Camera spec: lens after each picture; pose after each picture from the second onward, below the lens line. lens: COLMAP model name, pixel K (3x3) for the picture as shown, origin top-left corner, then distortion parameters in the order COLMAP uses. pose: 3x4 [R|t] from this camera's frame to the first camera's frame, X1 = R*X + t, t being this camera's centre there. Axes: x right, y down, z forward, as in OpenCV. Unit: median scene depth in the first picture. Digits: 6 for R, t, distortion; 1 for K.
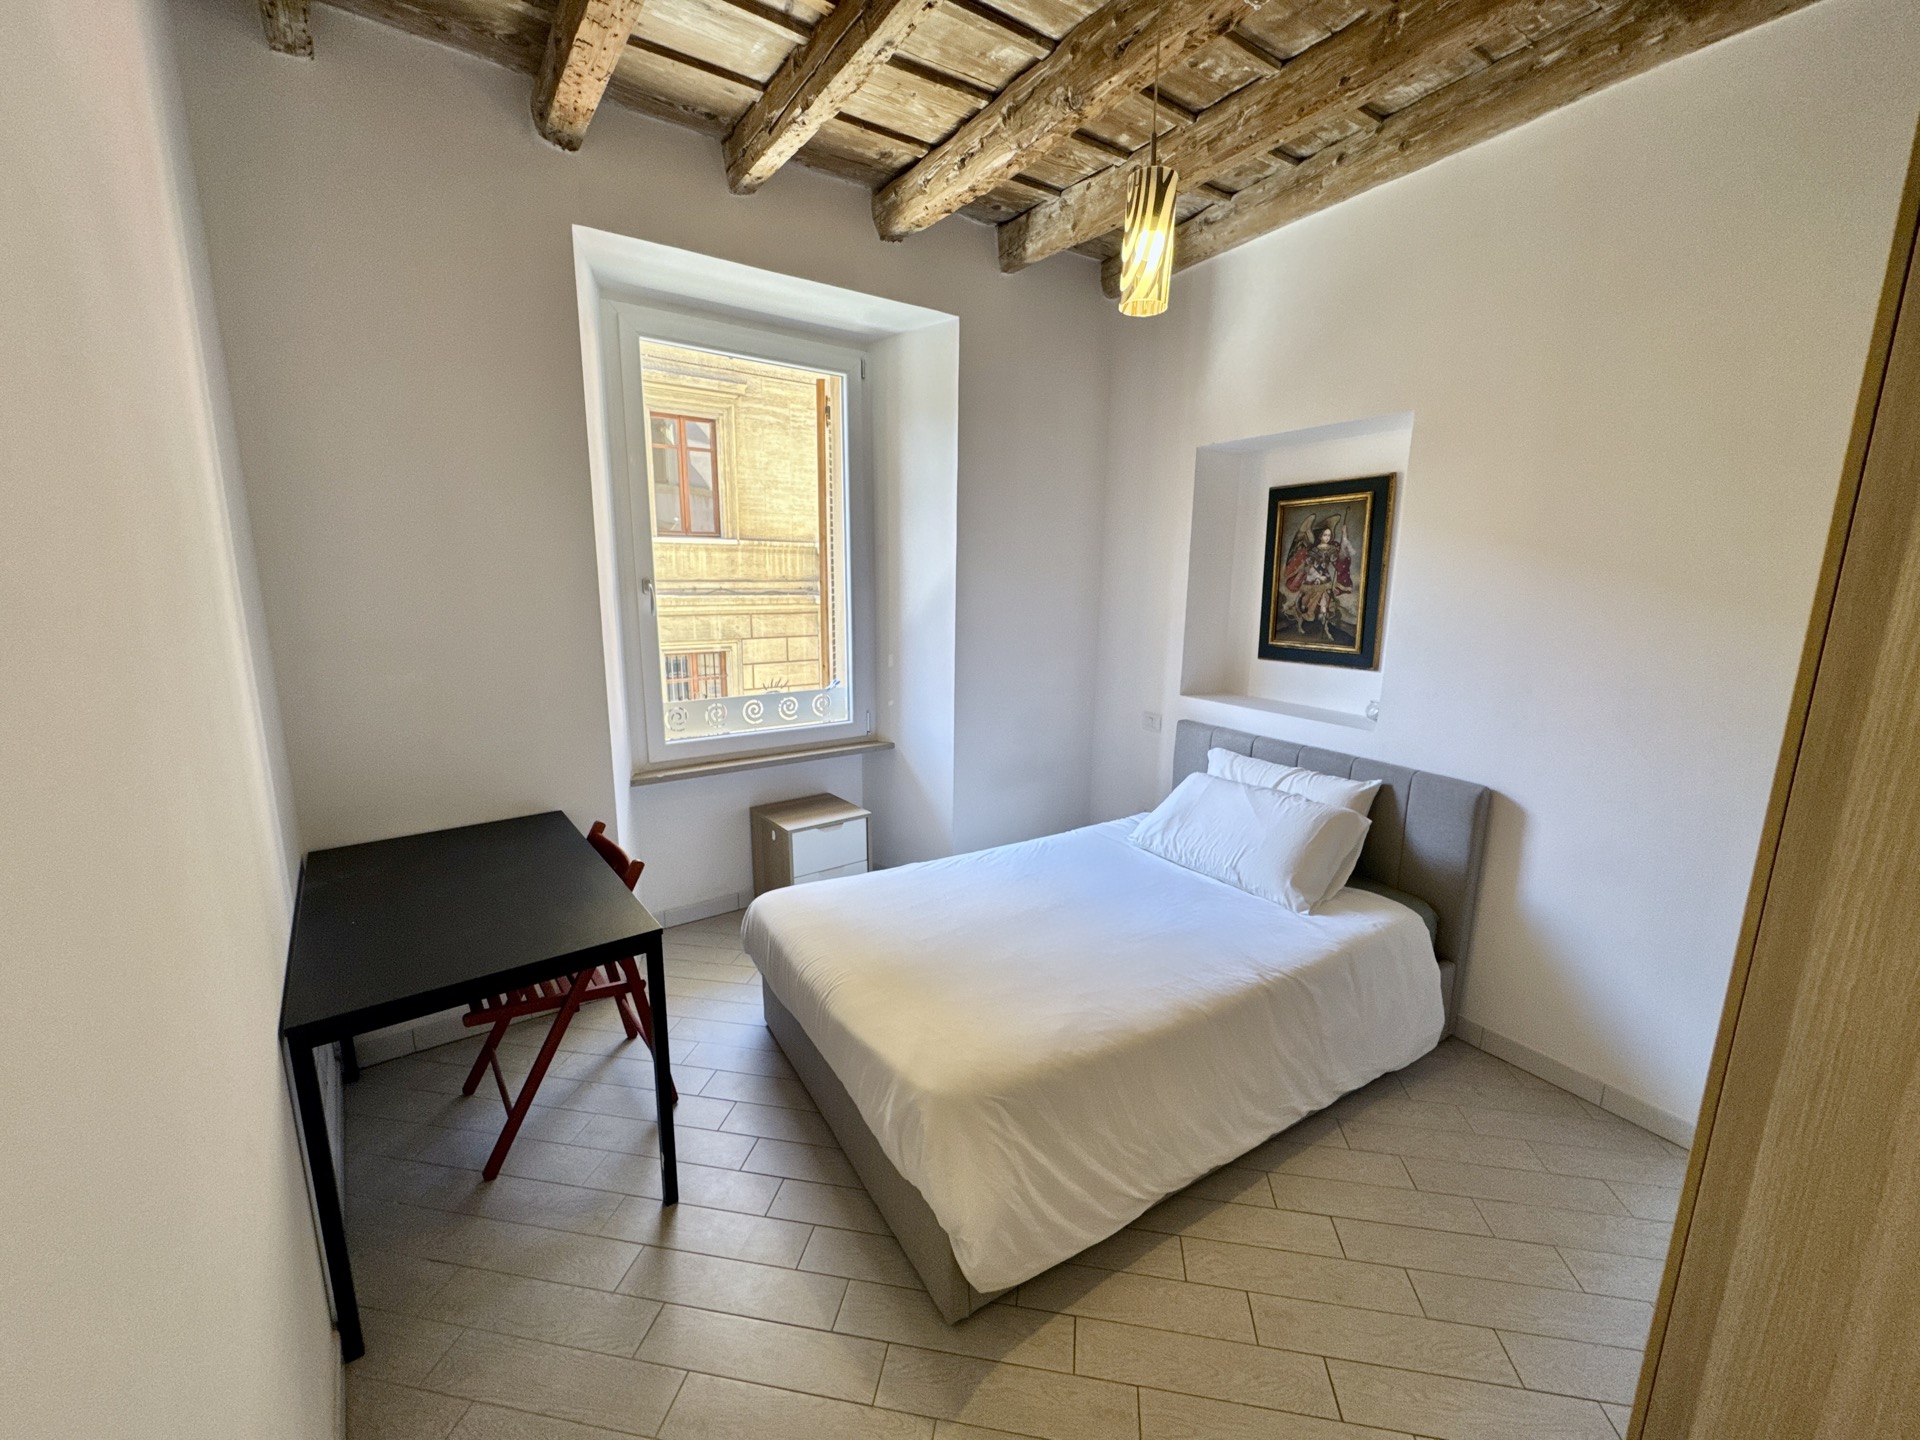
lens RADIAL K [[768.8, 0, 960.0], [0, 768.8, 720.0], [0, 0, 1]] dist [0.000225, 0.000082]
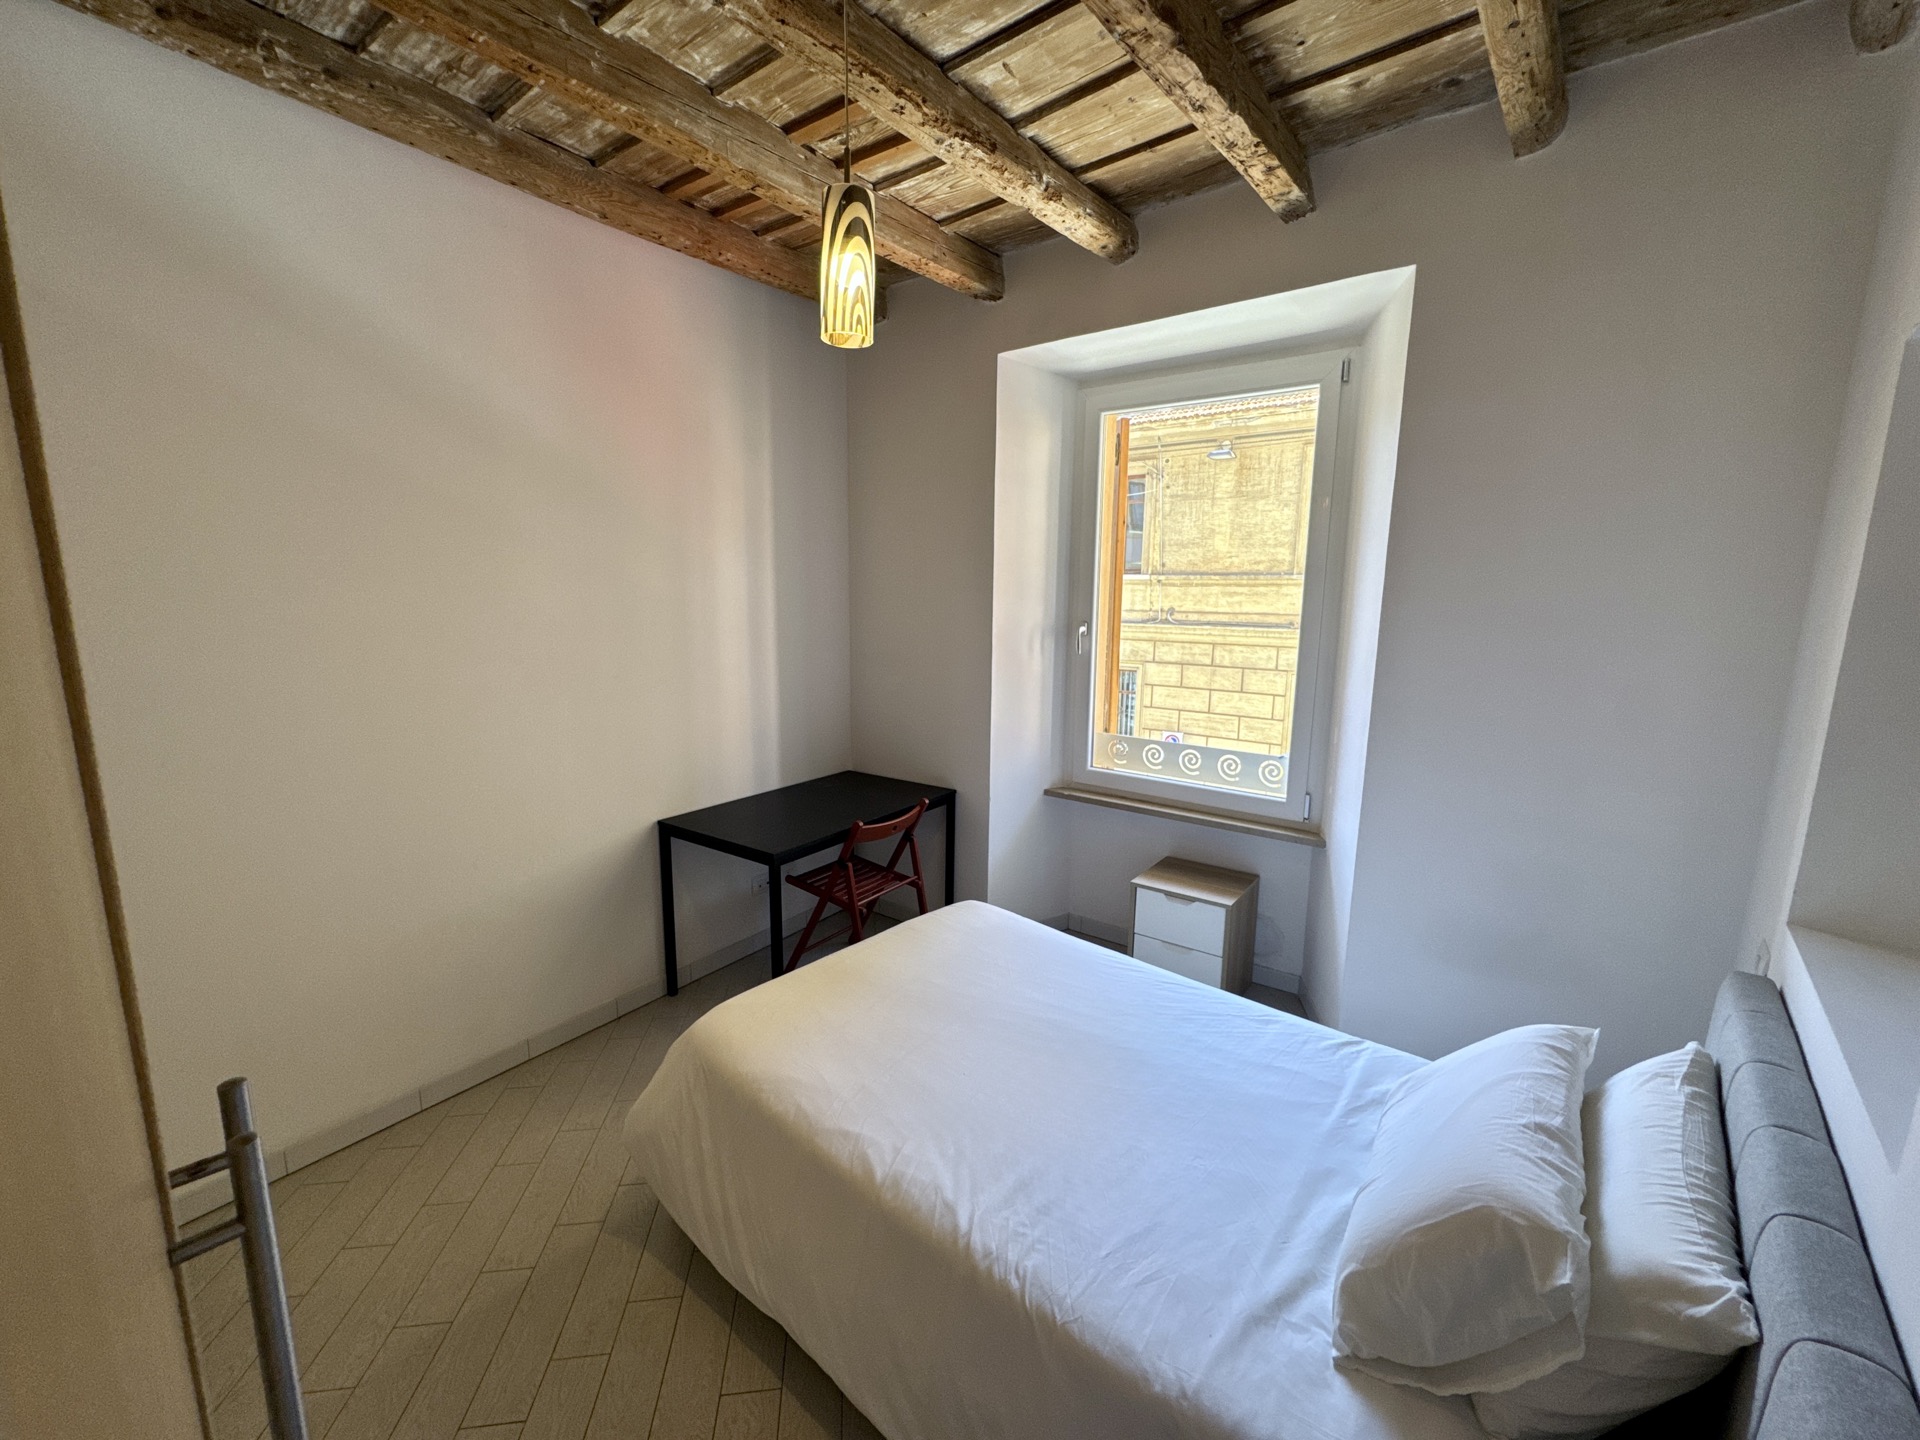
lens RADIAL K [[768.8, 0, 960.0], [0, 768.8, 720.0], [0, 0, 1]] dist [0.000225, 0.000082]
pose [[0.308648, 0.152518, -0.938869, 0.570032], [-0.191803, 0.976764, 0.095620, -0.104613], [0.931637, 0.150565, 0.330730, 0.428574]]
